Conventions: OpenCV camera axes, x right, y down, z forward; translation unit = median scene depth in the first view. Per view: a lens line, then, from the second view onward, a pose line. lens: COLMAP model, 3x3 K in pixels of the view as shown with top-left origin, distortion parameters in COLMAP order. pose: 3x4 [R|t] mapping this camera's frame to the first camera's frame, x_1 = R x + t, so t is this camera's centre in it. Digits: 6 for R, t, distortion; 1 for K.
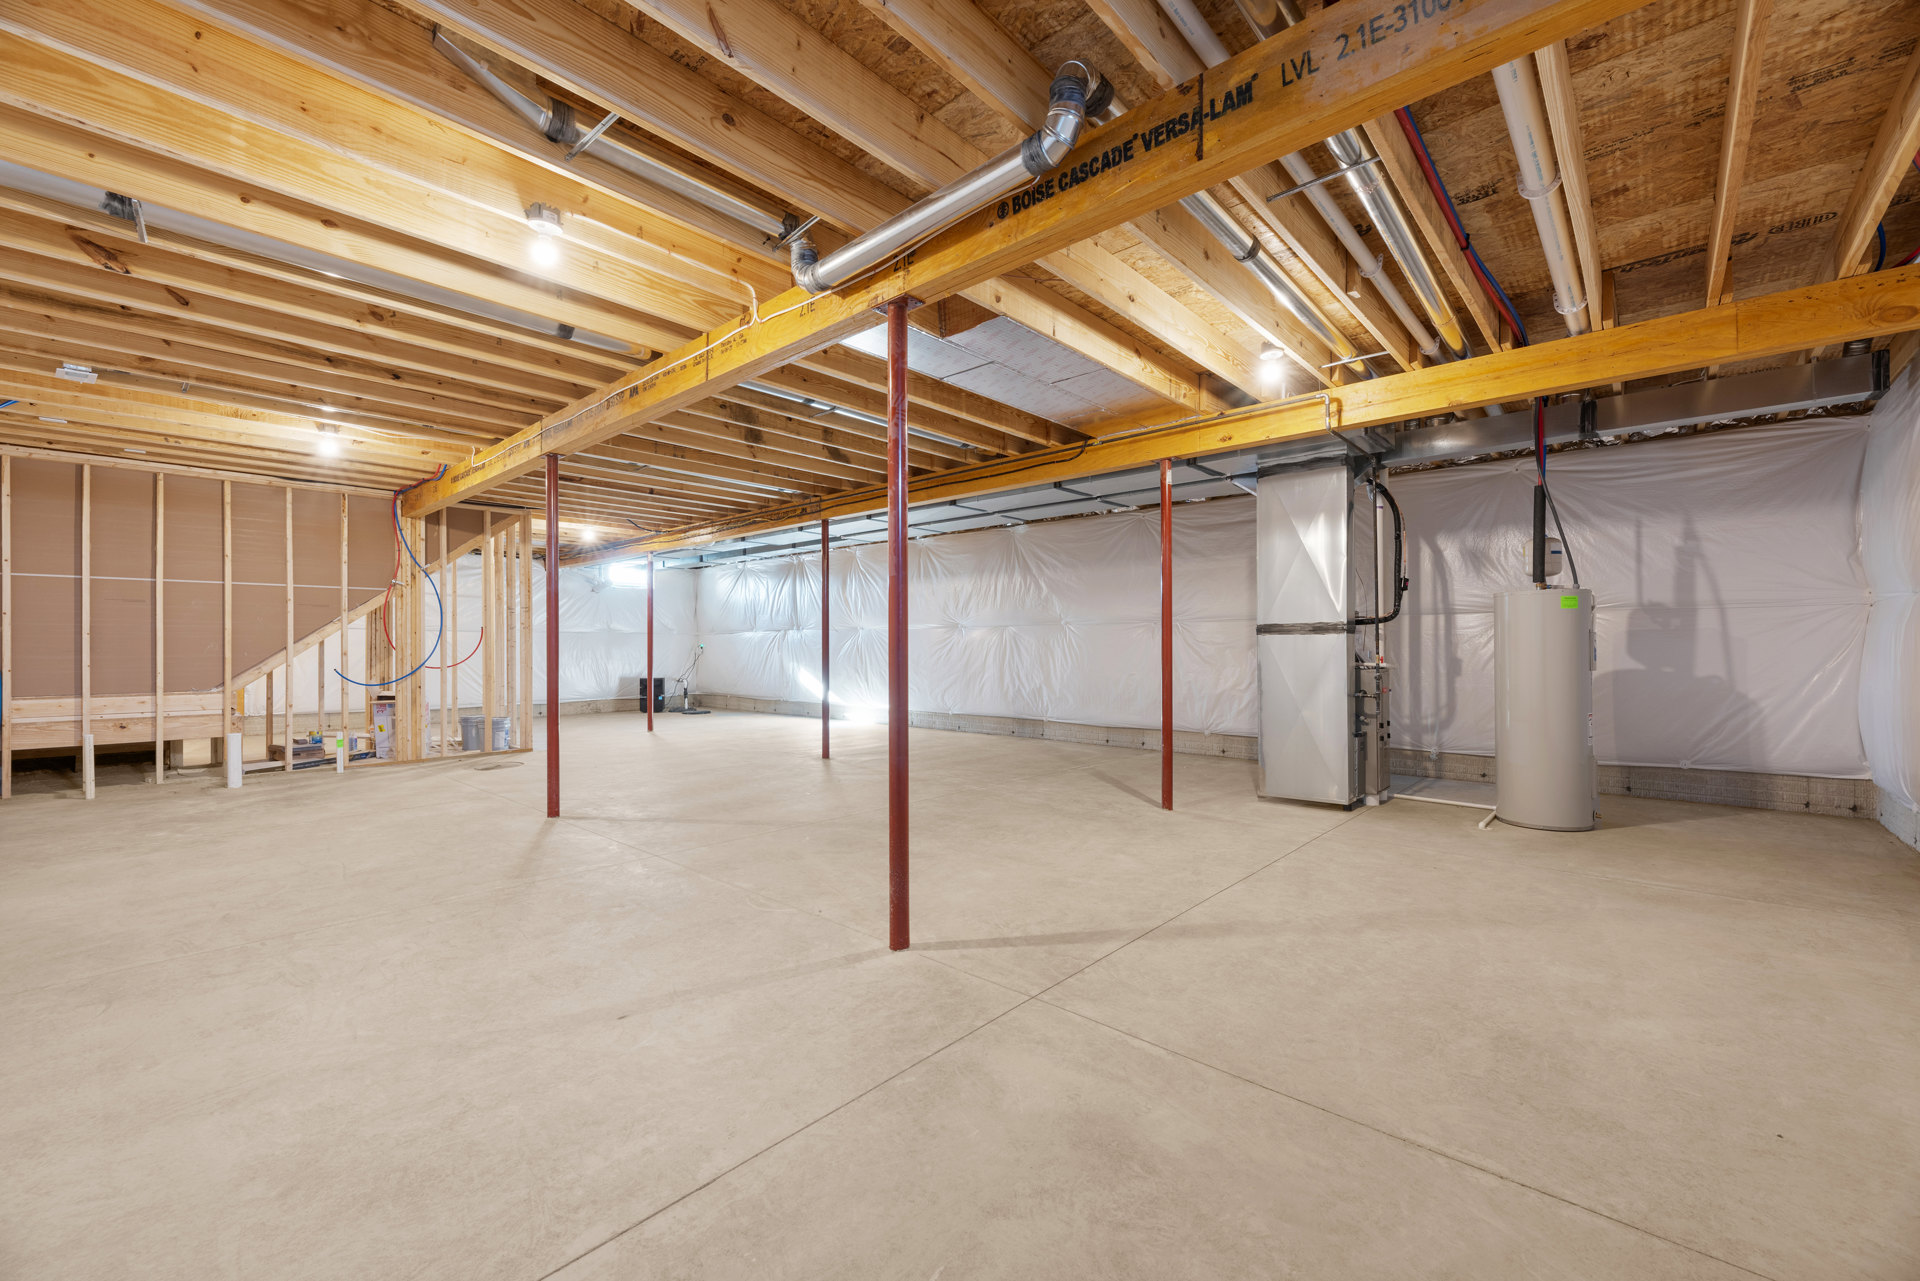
lens RADIAL K [[768.8, 0, 960.0], [0, 768.8, 640.5], [0, 0, 1]] dist [0.000345, -0.000089]
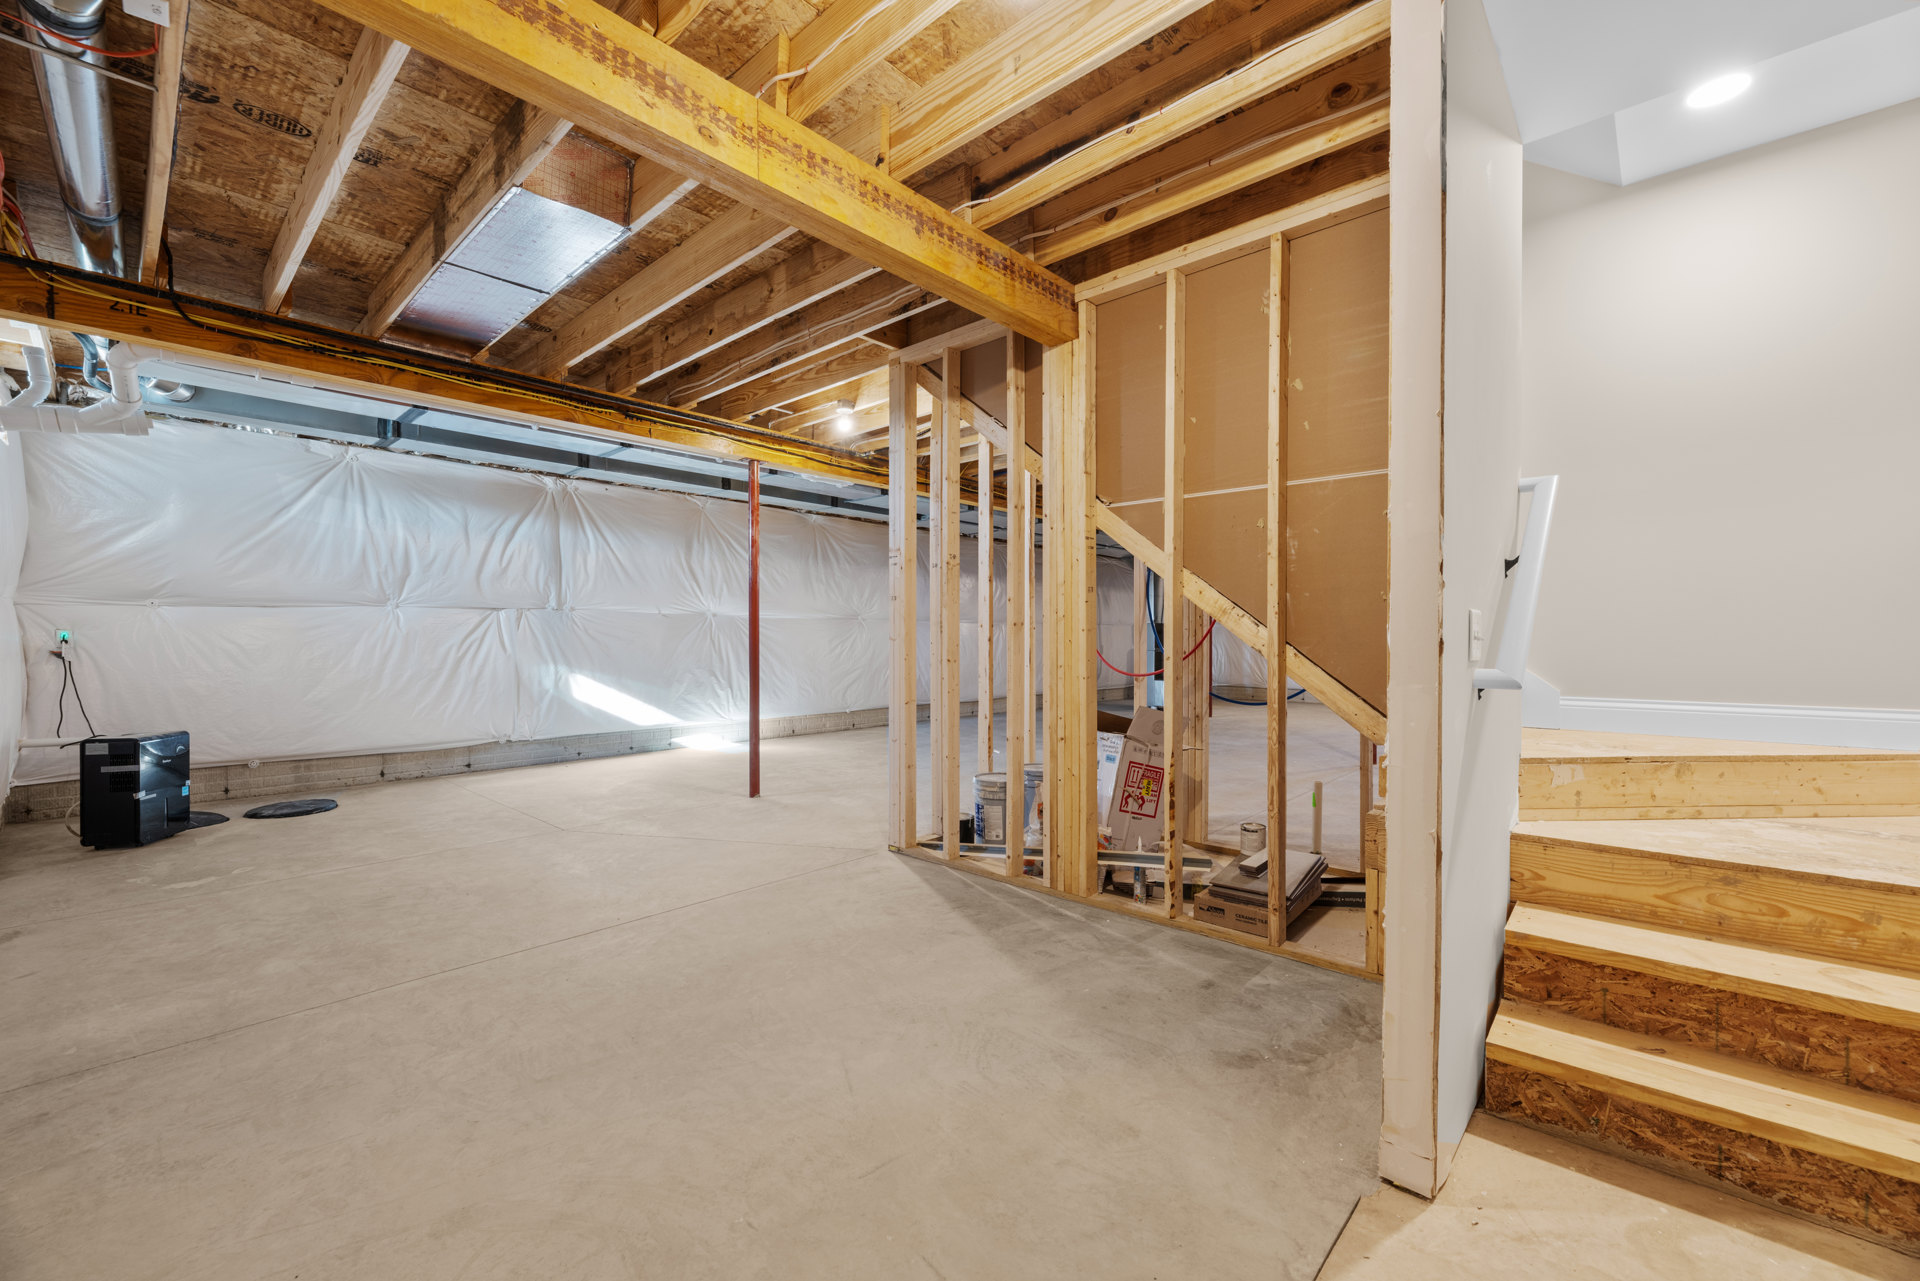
lens RADIAL K [[768.8, 0, 960.0], [0, 768.8, 640.5], [0, 0, 1]] dist [0.000345, -0.000089]
pose [[-0.000298, 0.001867, 0.999998, -0.874360], [-0.006965, 0.999974, -0.001869, 0.007424], [-0.999976, -0.006965, -0.000285, 0.793619]]
